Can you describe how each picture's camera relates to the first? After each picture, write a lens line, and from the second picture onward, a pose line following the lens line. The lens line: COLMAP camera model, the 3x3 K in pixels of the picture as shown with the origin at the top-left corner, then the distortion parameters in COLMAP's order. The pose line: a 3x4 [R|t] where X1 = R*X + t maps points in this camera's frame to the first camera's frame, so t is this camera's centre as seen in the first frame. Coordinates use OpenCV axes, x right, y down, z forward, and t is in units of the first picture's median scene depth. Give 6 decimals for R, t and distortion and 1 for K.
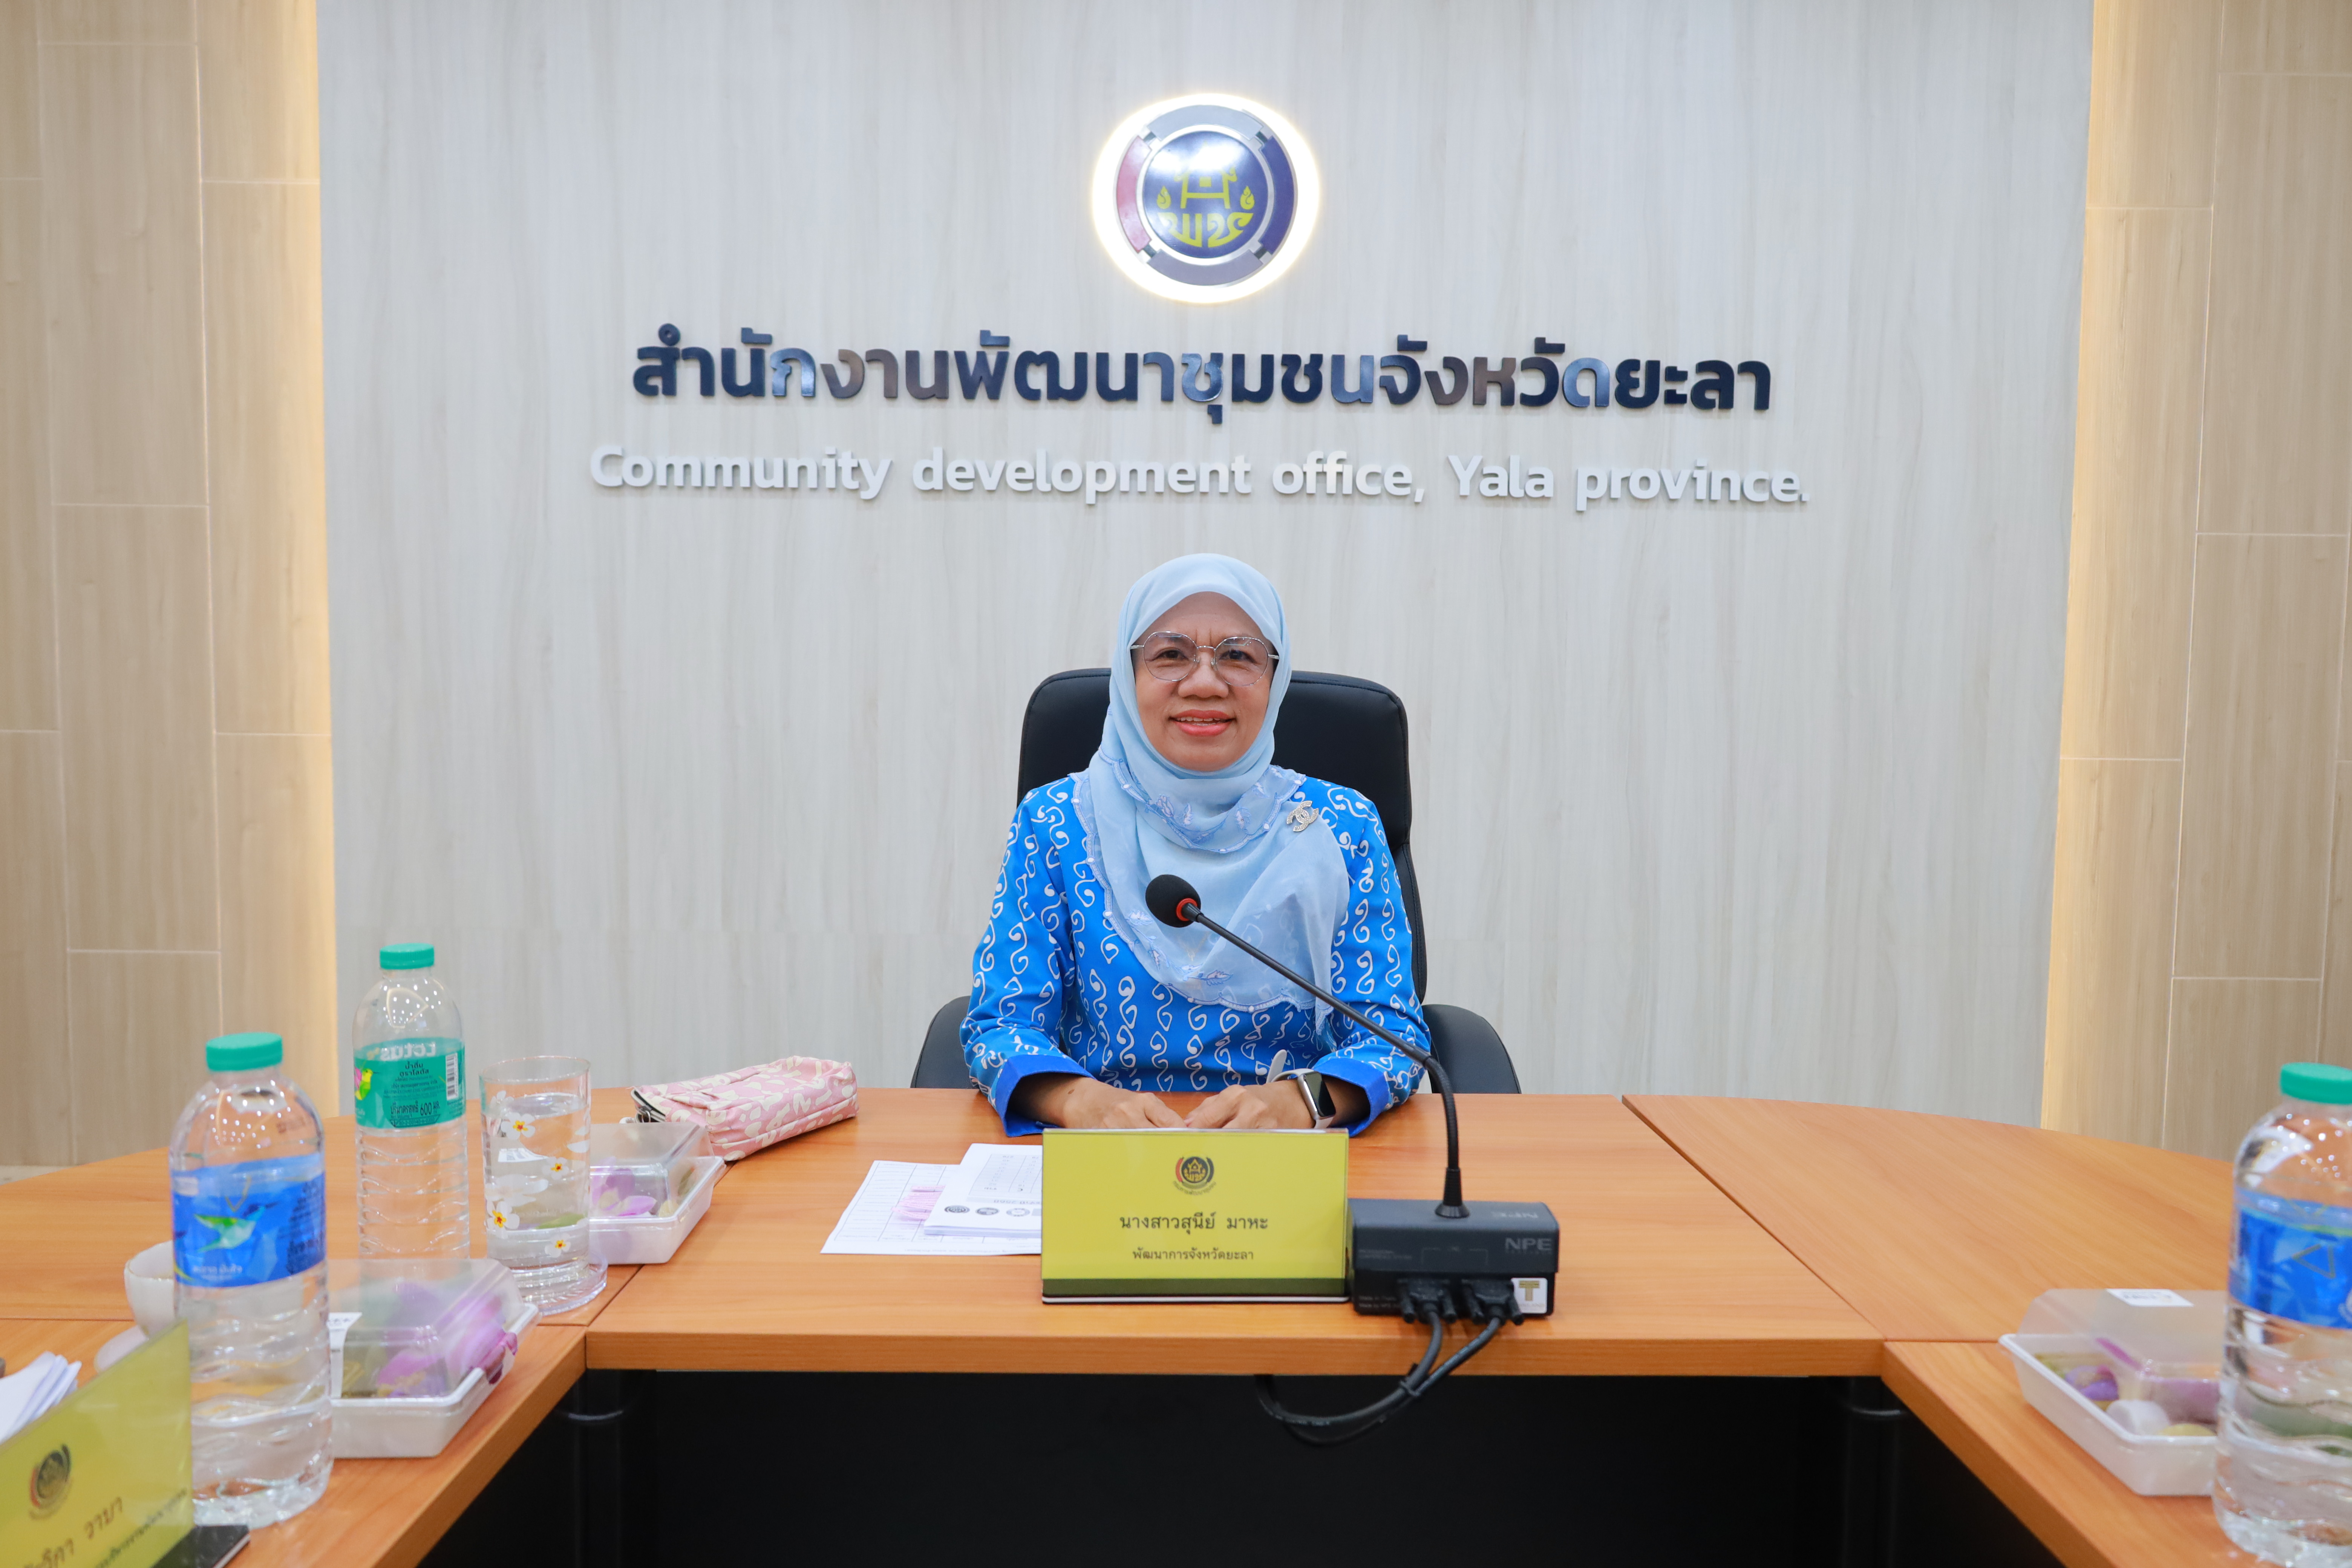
lens RADIAL K [[1608.8, 0, 1176.0], [0, 1608.8, 784.0], [0, 0, 1]] dist [-0.004769, 0.008034]
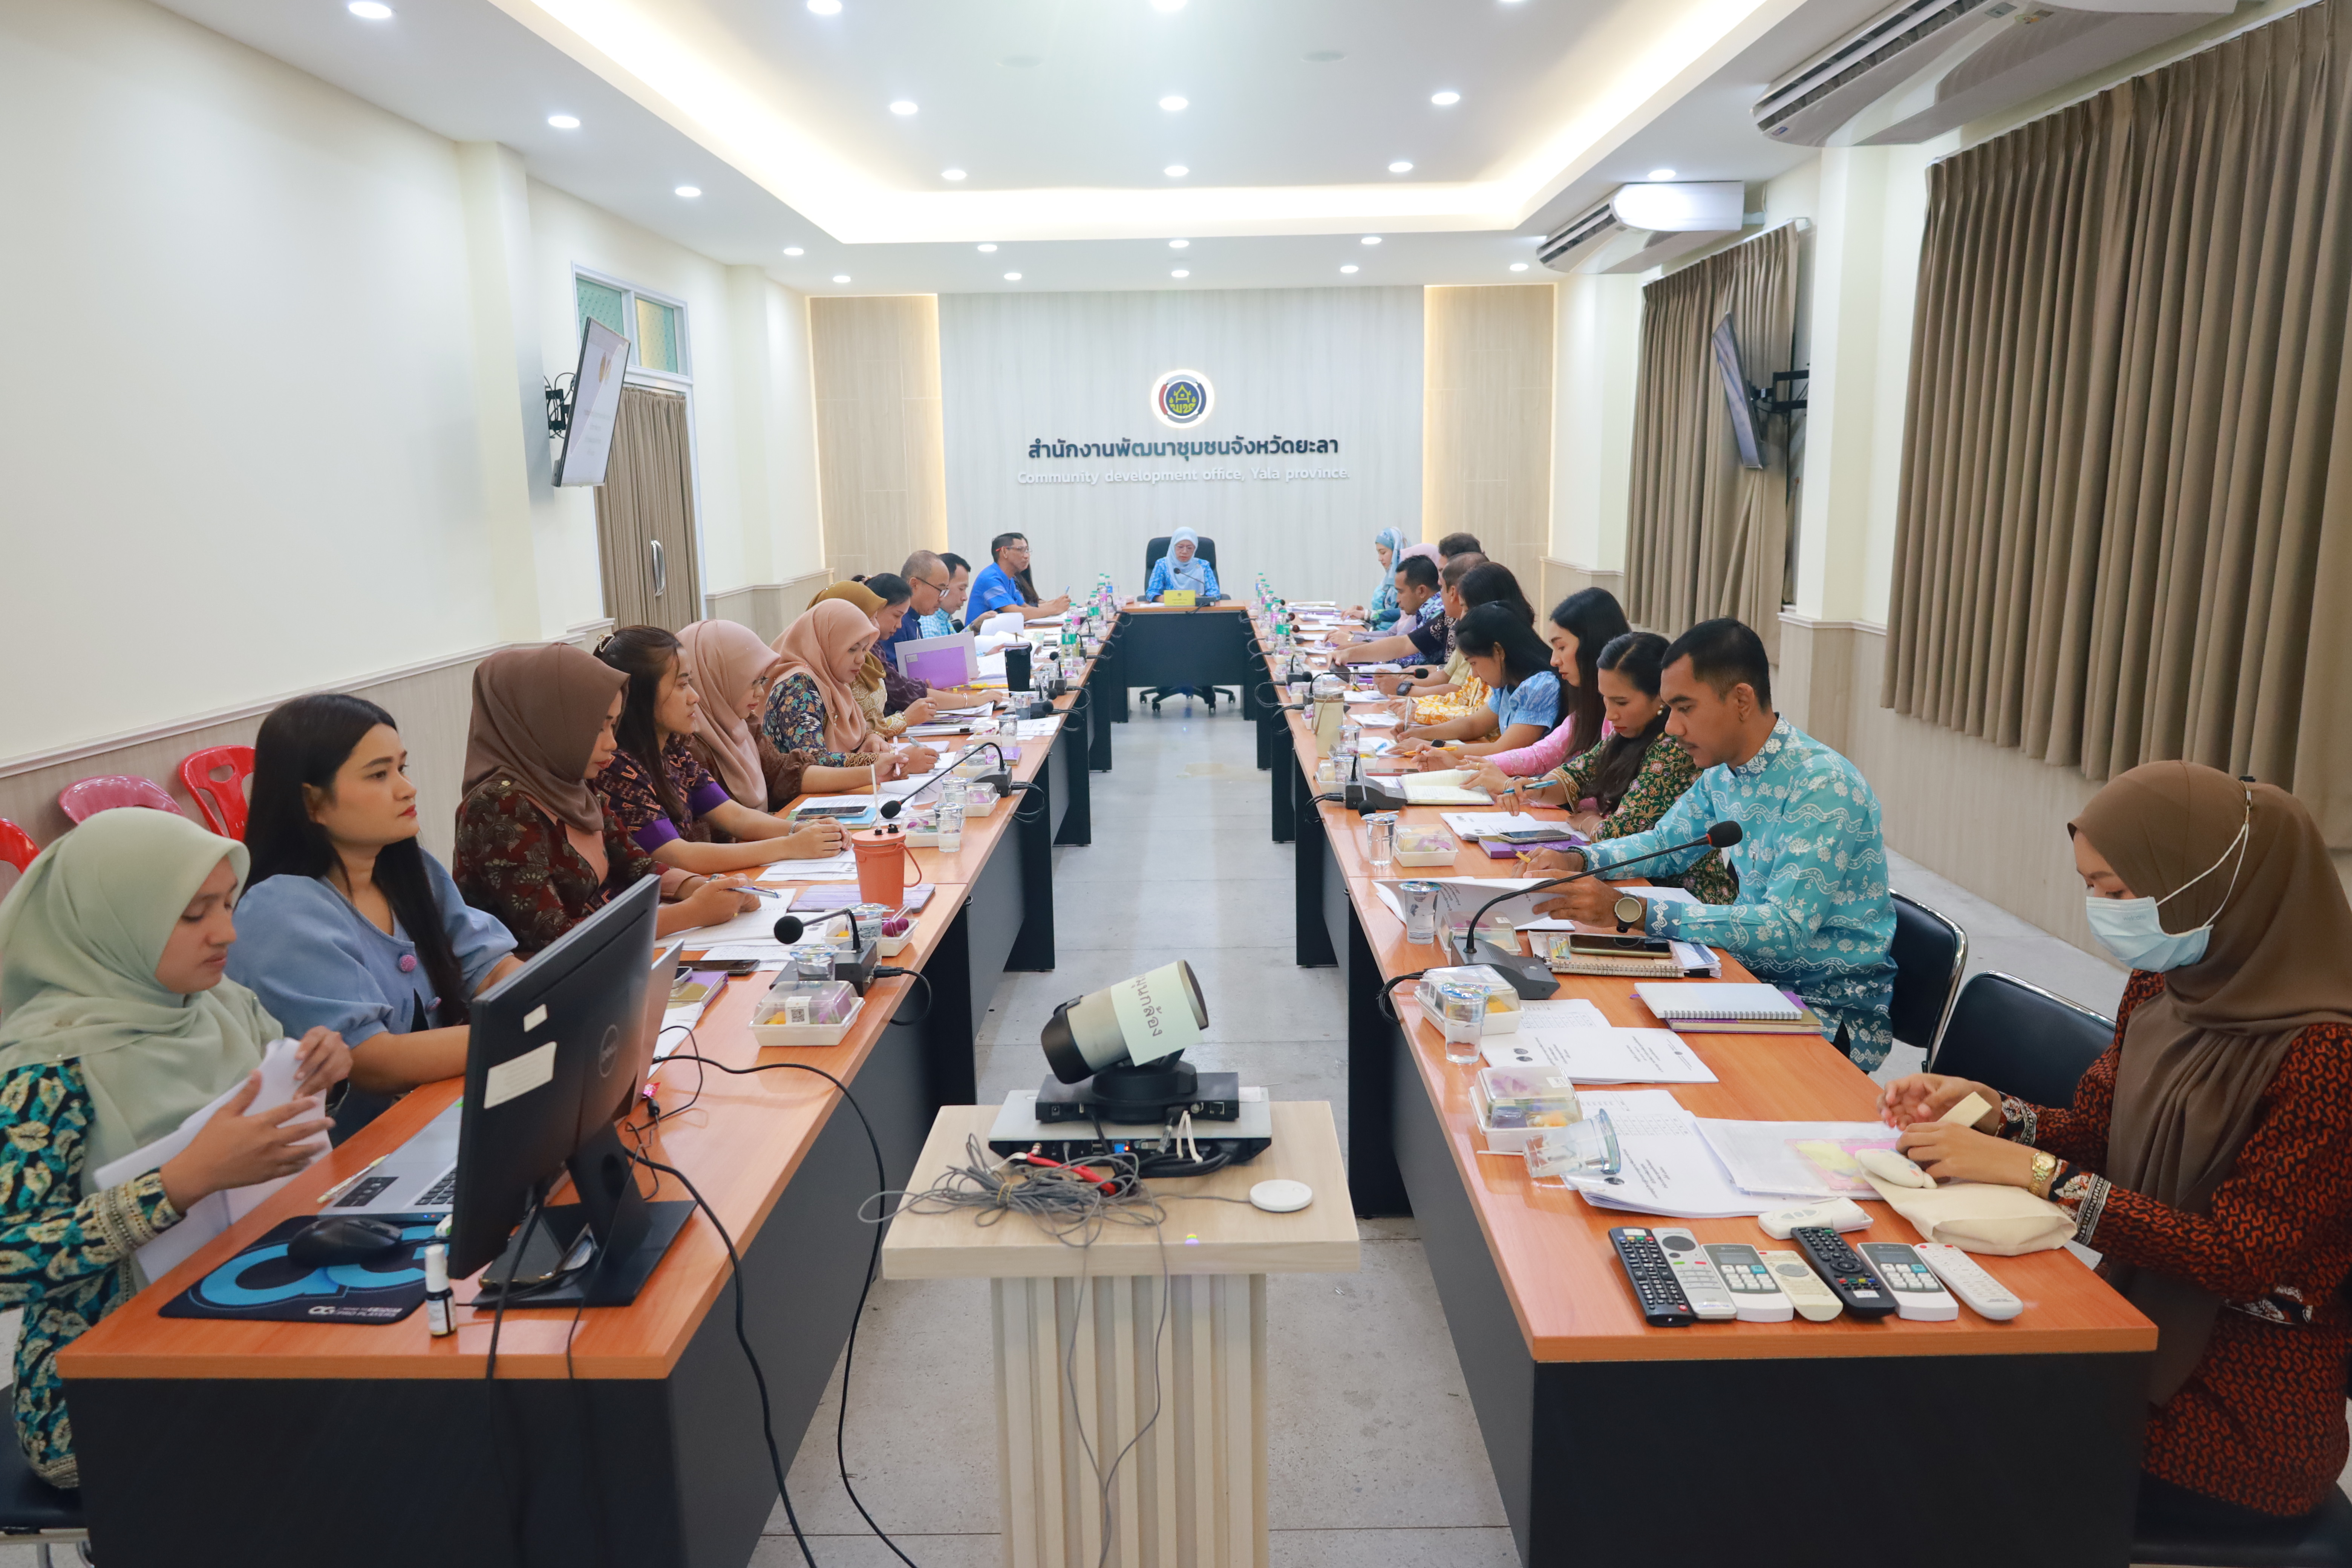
lens RADIAL K [[1608.8, 0, 1176.0], [0, 1608.8, 784.0], [0, 0, 1]] dist [-0.004769, 0.008034]
pose [[0.999588, -0.027620, -0.007787, 0.007777], [0.028398, 0.991103, 0.130035, 0.028648], [0.004126, -0.130202, 0.991479, -2.745422]]
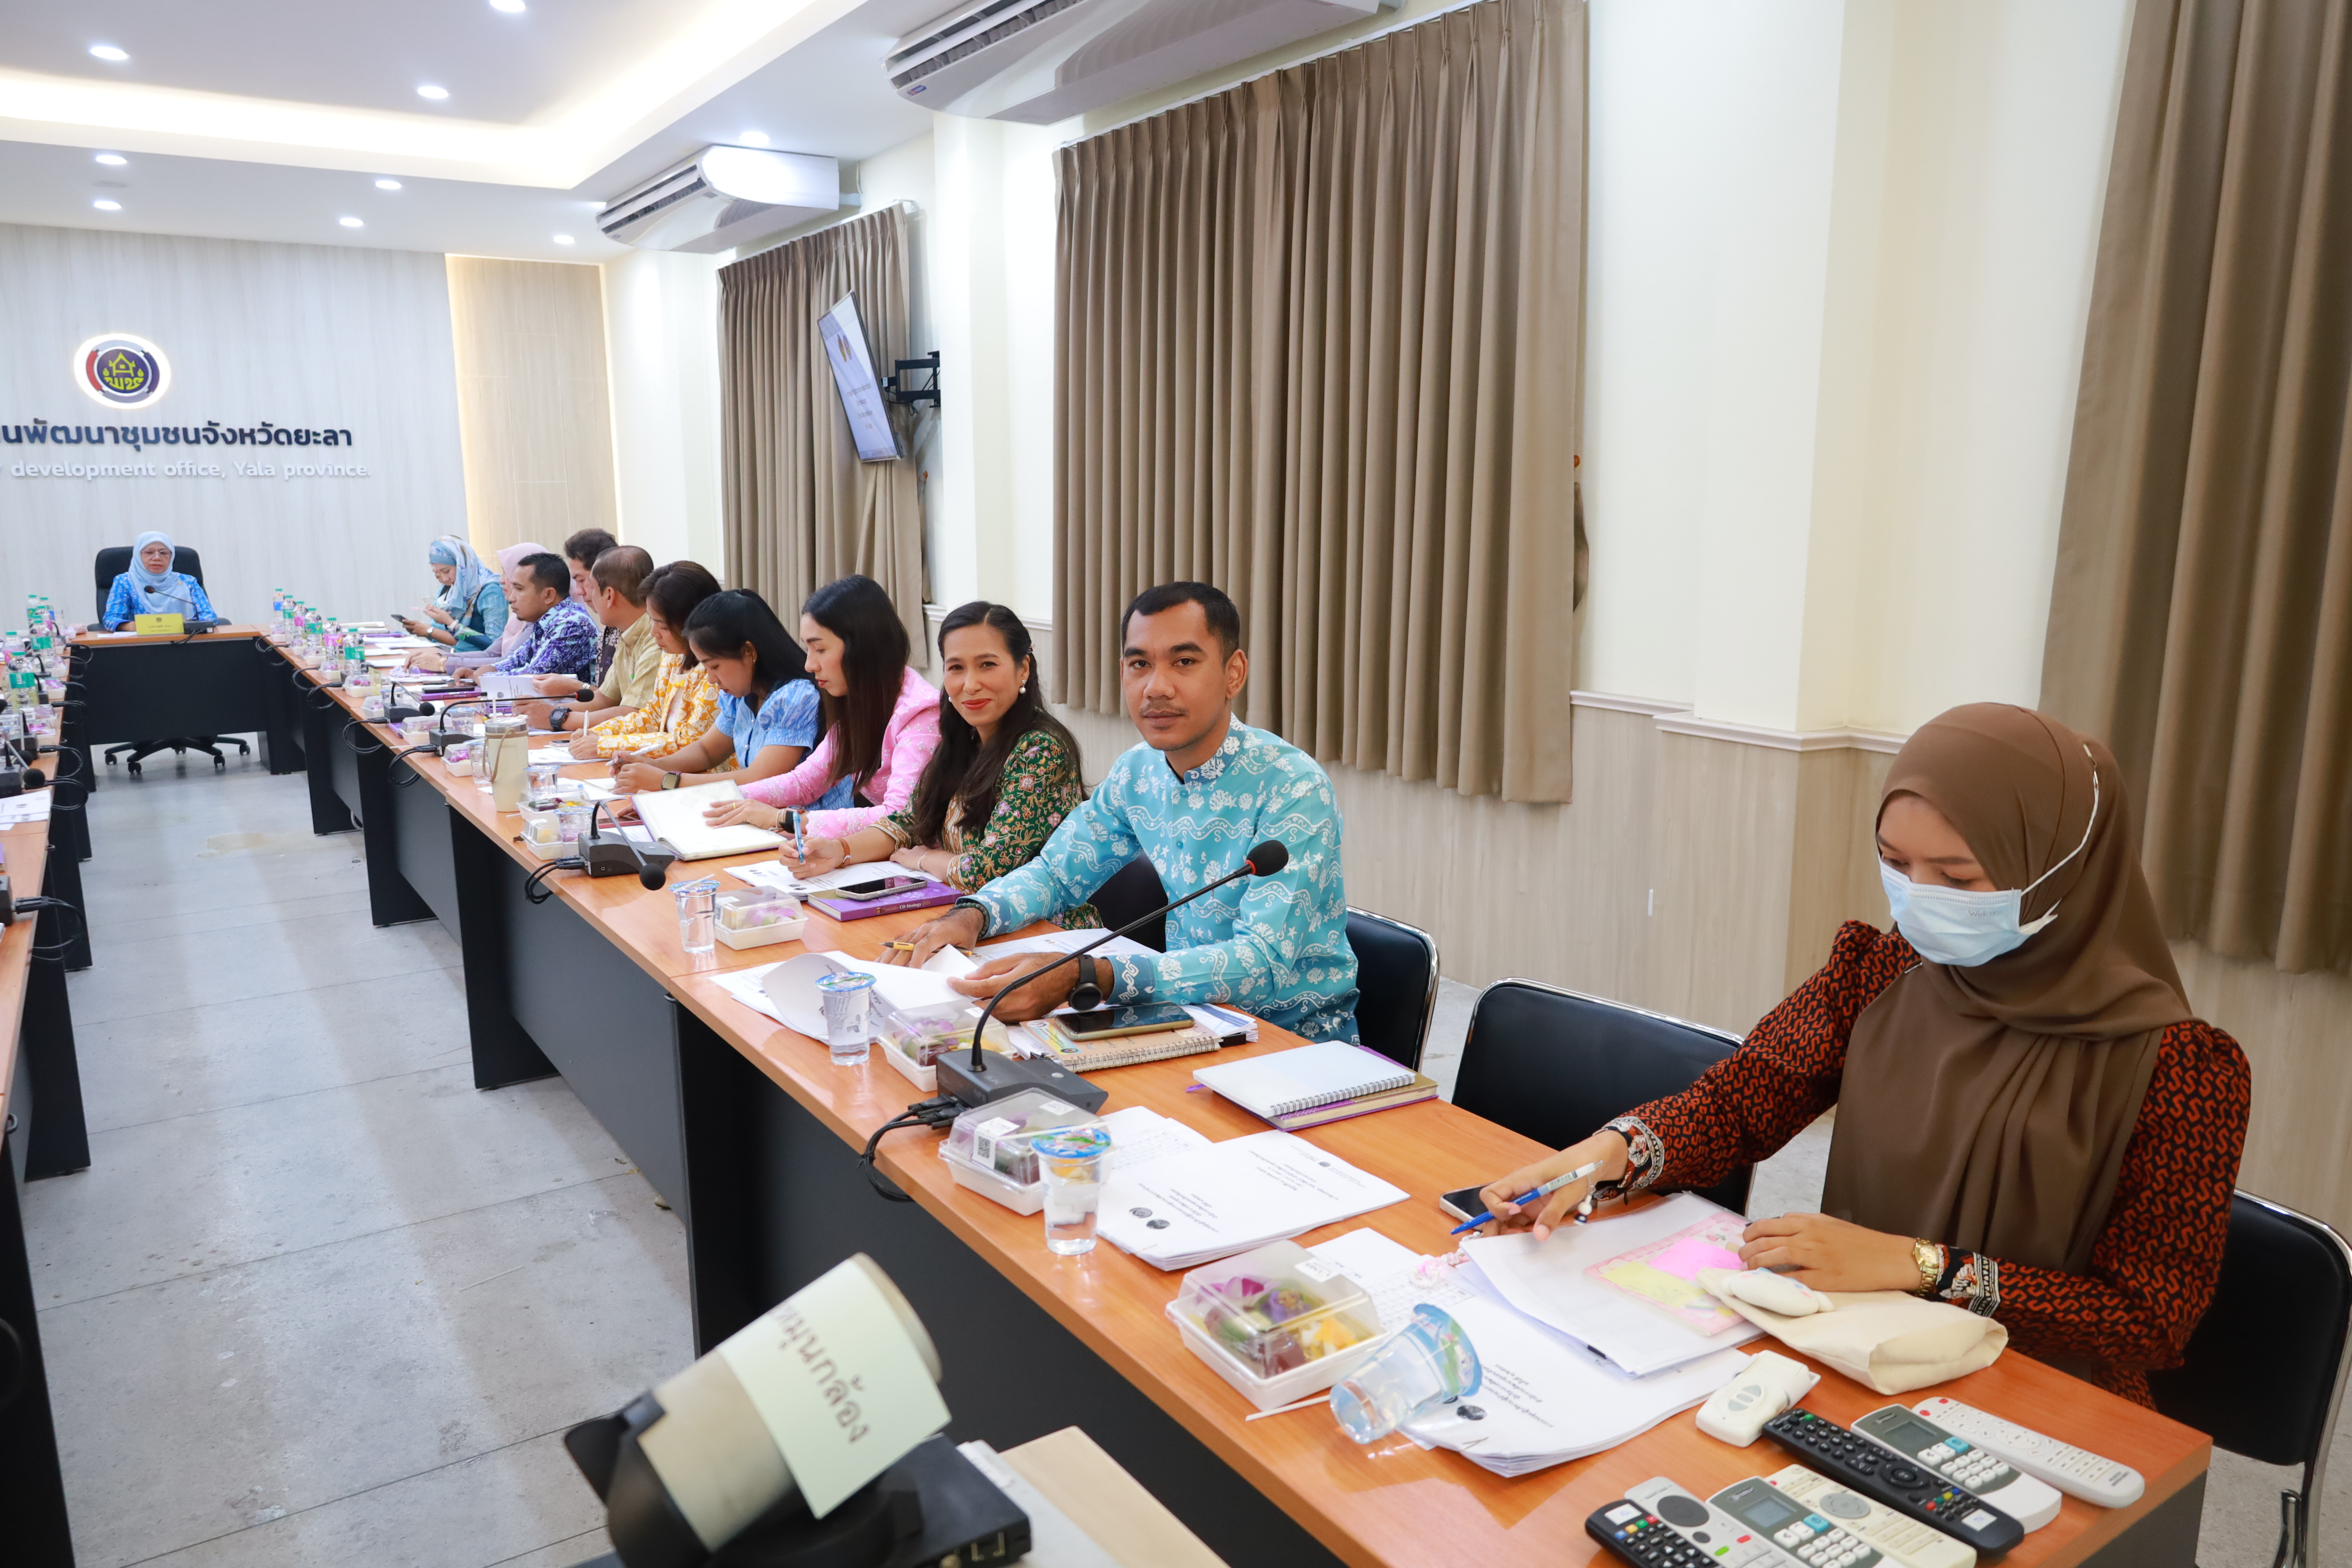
lens RADIAL K [[1608.8, 0, 1176.0], [0, 1608.8, 784.0], [0, 0, 1]] dist [-0.004769, 0.008034]
pose [[0.827257, -0.118024, 0.549287, -0.089201], [0.047594, 0.988893, 0.140802, 0.047038], [-0.559804, -0.090337, 0.823686, -2.453349]]
